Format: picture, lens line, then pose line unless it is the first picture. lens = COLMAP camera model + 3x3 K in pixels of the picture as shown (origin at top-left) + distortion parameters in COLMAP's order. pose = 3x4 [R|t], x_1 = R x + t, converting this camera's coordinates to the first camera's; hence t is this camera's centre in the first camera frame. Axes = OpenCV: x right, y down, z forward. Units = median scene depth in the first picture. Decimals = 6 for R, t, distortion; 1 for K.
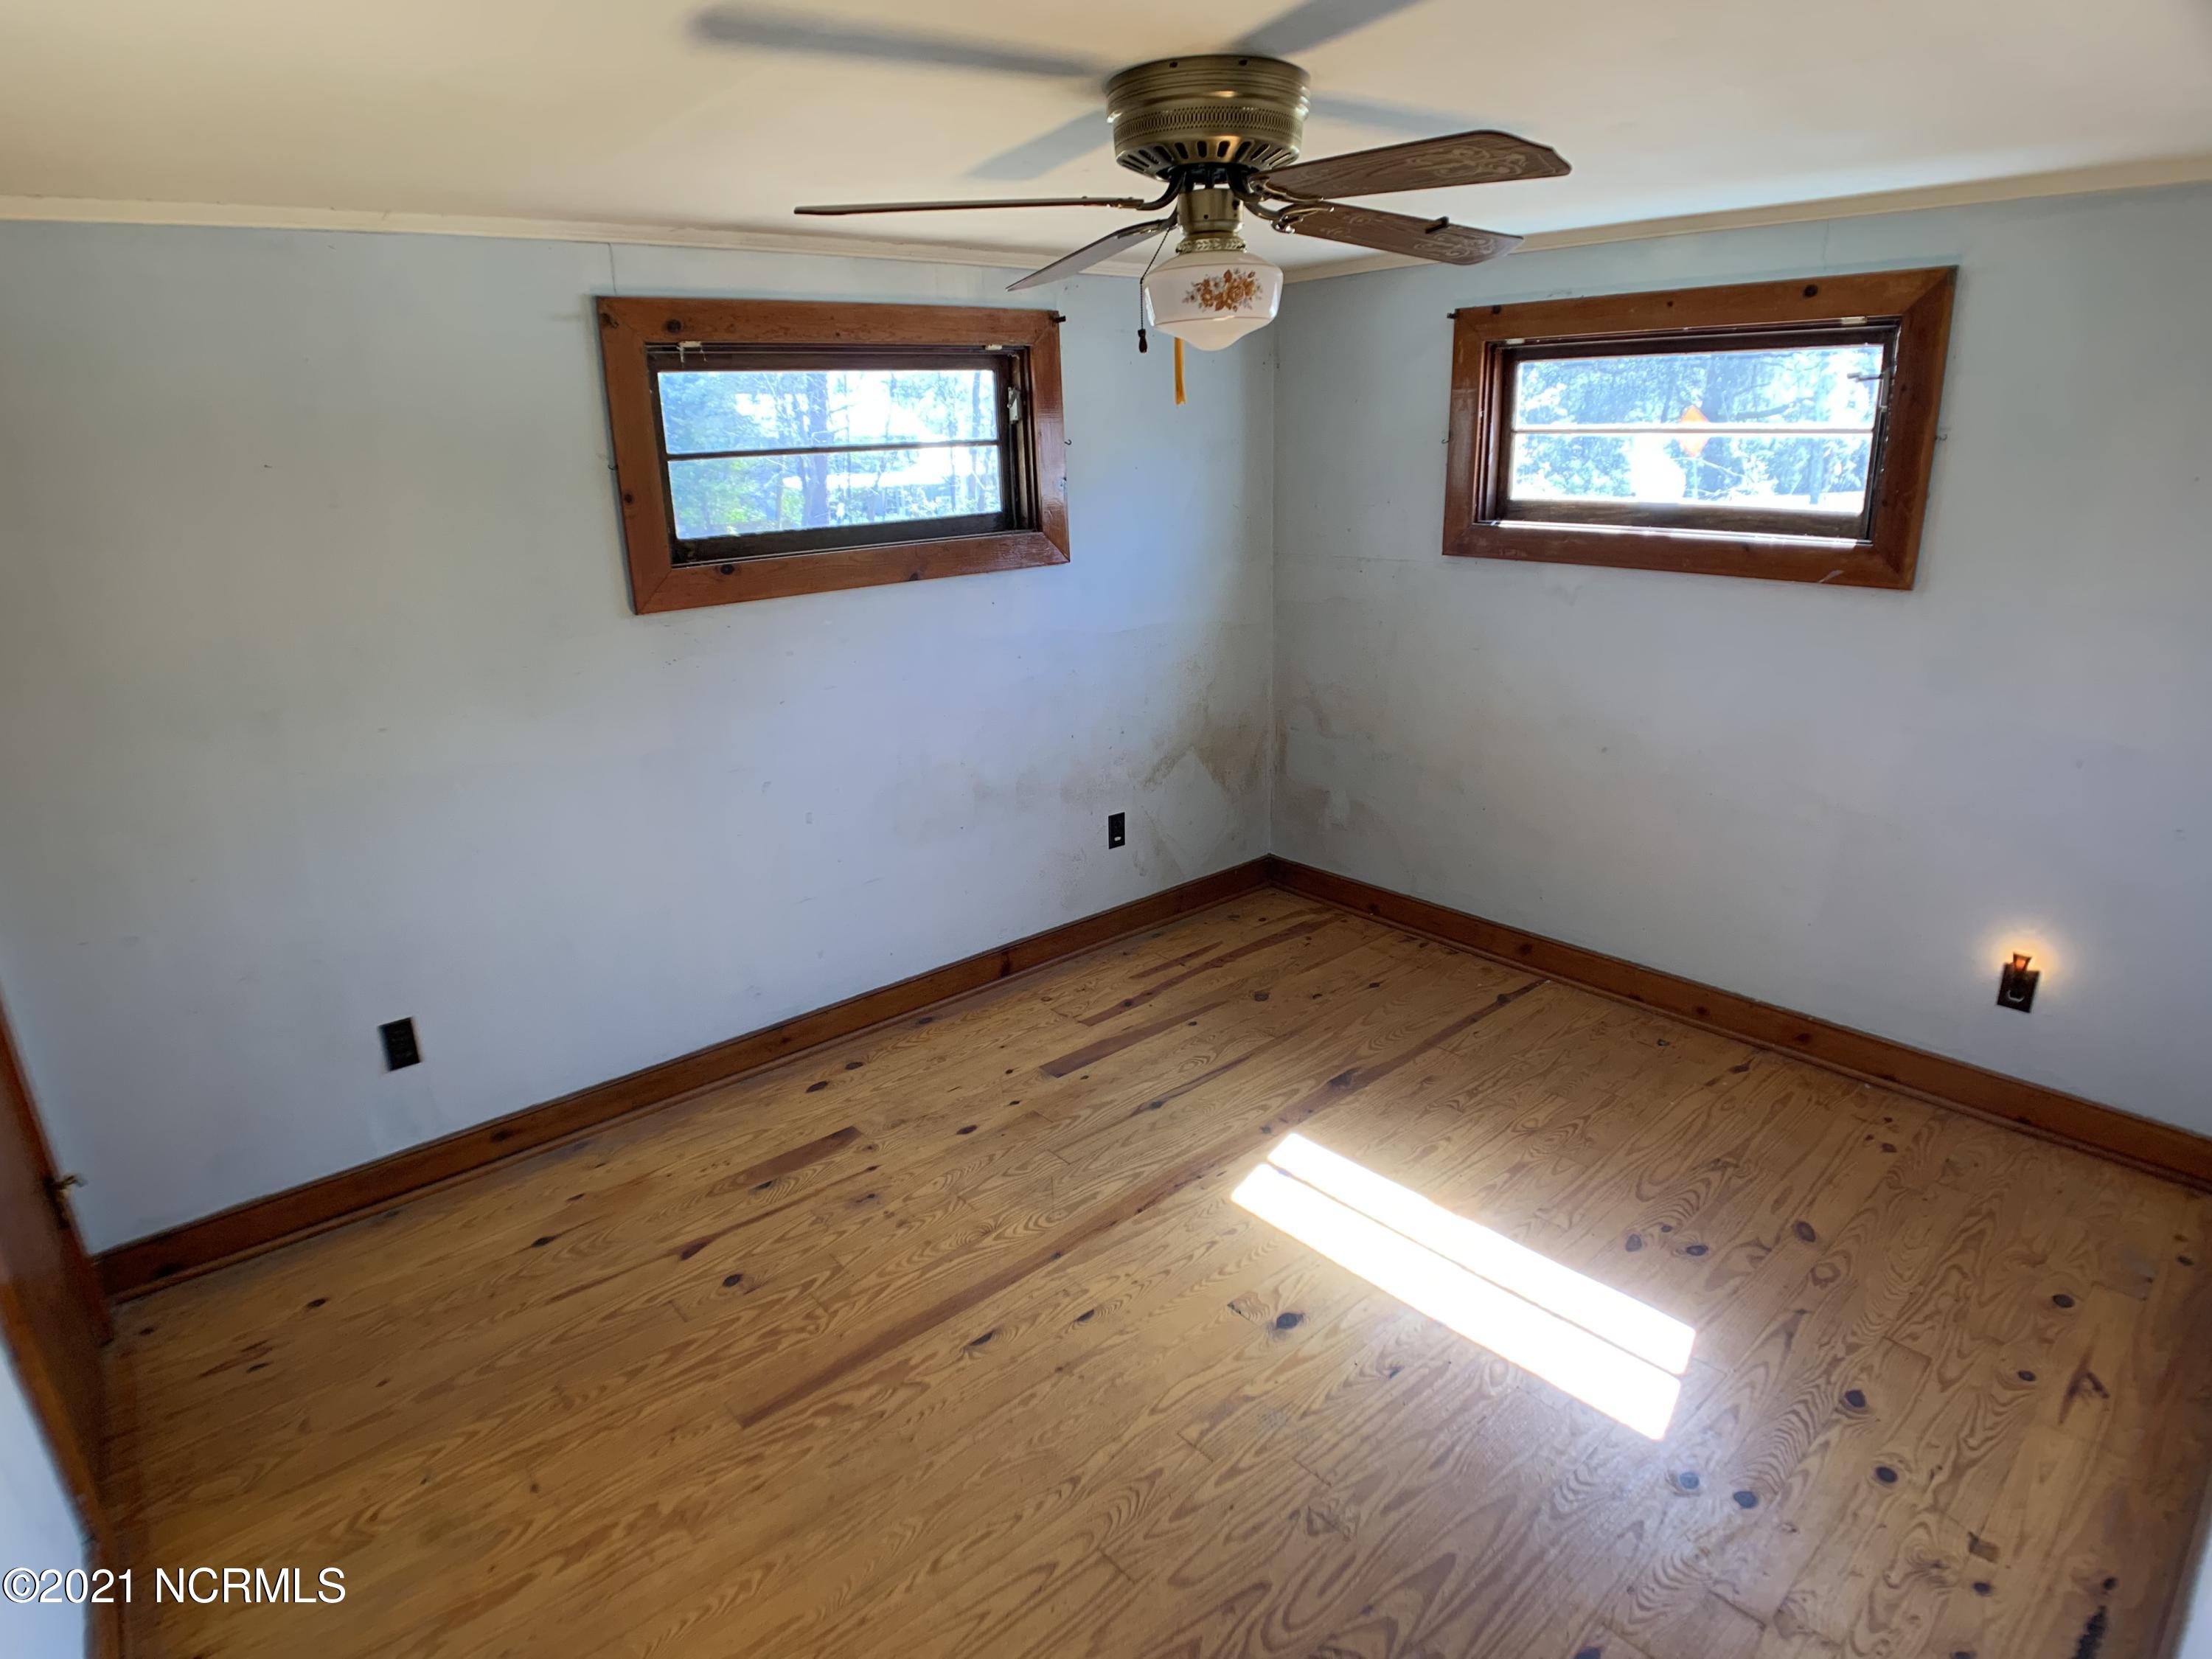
lens RADIAL K [[1195.3, 0, 1077.7], [0, 1195.3, 813.8], [0, 0, 1]] dist [-0.099274, 0.022391]
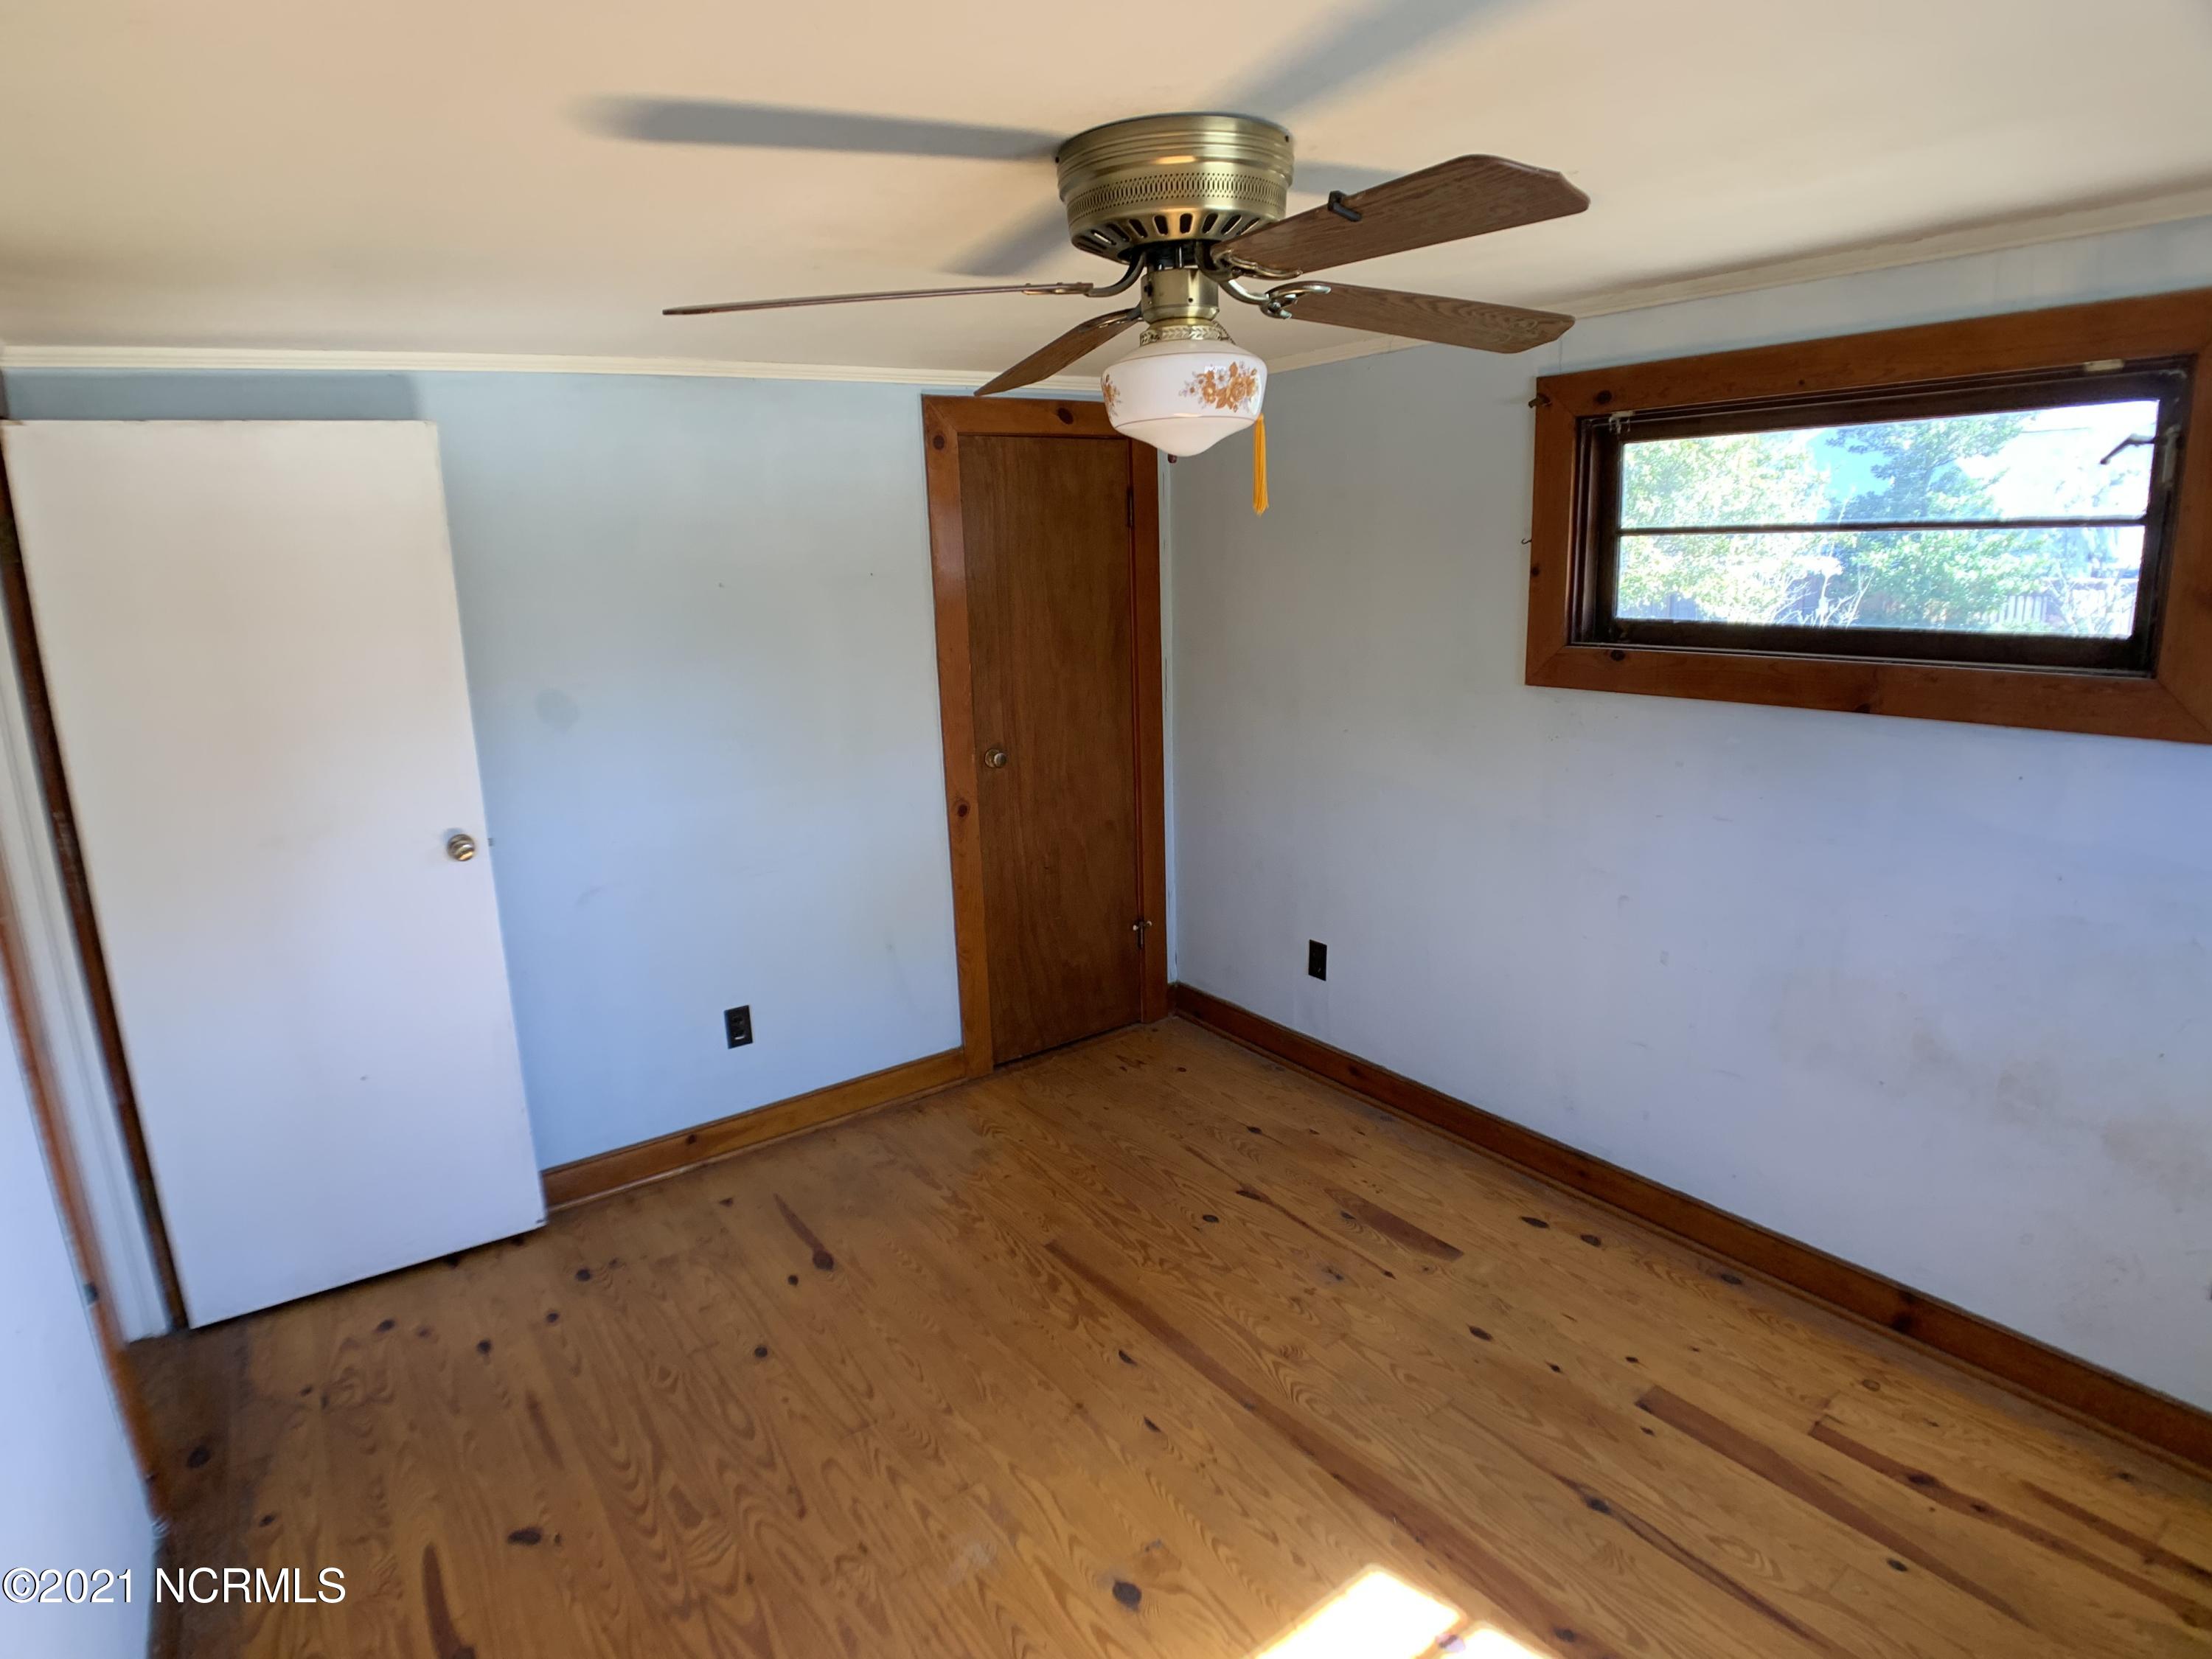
lens RADIAL K [[1195.3, 0, 1077.7], [0, 1195.3, 813.8], [0, 0, 1]] dist [-0.099274, 0.022391]
pose [[-0.084973, 0.259355, -0.962037, 0.705338], [-0.255030, 0.927704, 0.272625, -0.257171], [0.963192, 0.268514, -0.012686, 0.702941]]
